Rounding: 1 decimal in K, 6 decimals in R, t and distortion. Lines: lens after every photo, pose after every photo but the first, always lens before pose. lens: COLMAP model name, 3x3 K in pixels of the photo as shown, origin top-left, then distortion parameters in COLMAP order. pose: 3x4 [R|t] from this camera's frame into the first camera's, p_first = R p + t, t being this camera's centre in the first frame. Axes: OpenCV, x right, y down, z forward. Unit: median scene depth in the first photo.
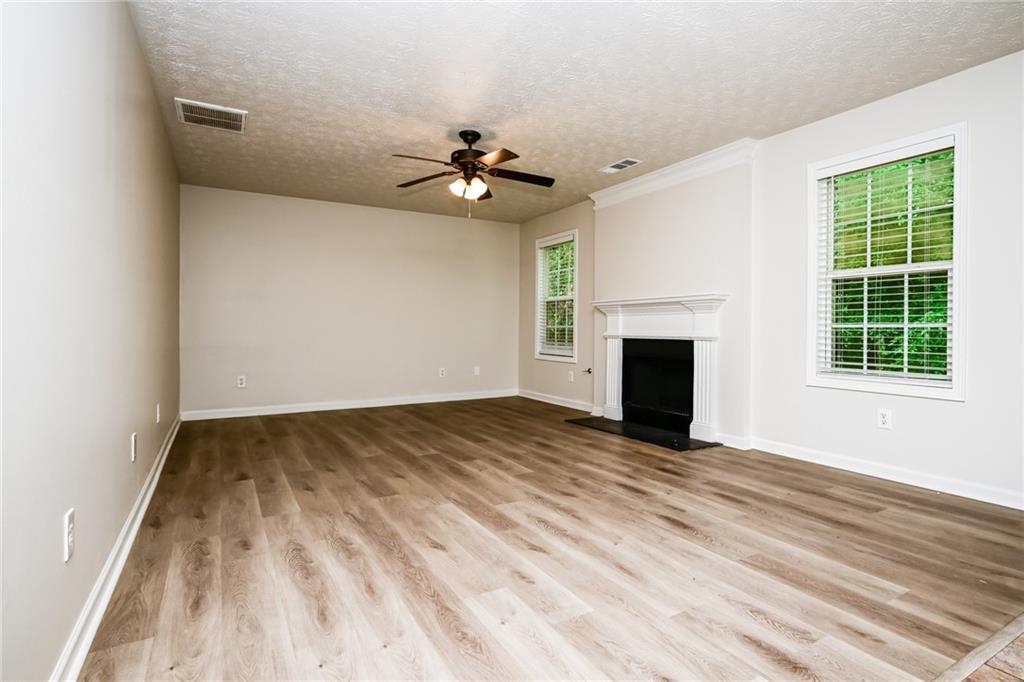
lens RADIAL K [[510.5, 0, 513.3], [0, 510.5, 328.7], [0, 0, 1]] dist [-0.001213, -0.000001]
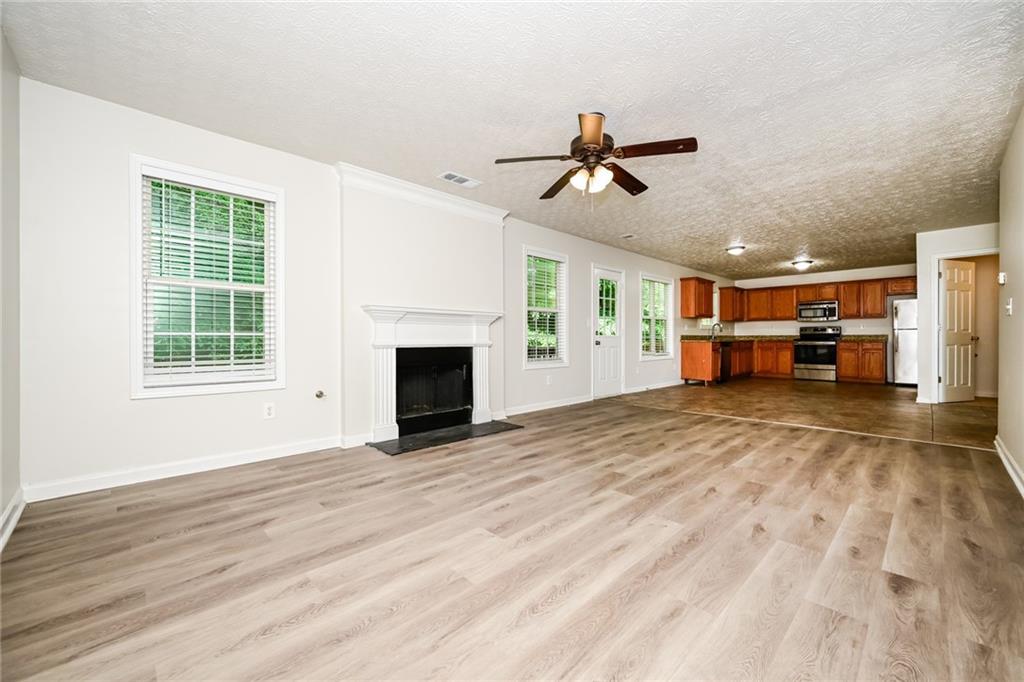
lens RADIAL K [[410.9, 0, 512.0], [0, 410.9, 341.0], [0, 0, 1]] dist [0.000635, -0.000088]
pose [[-0.251318, -0.011609, 0.967835, -0.655261], [-0.002765, 0.999933, 0.011276, -0.002624], [-0.967901, 0.000158, -0.251333, 1.163831]]
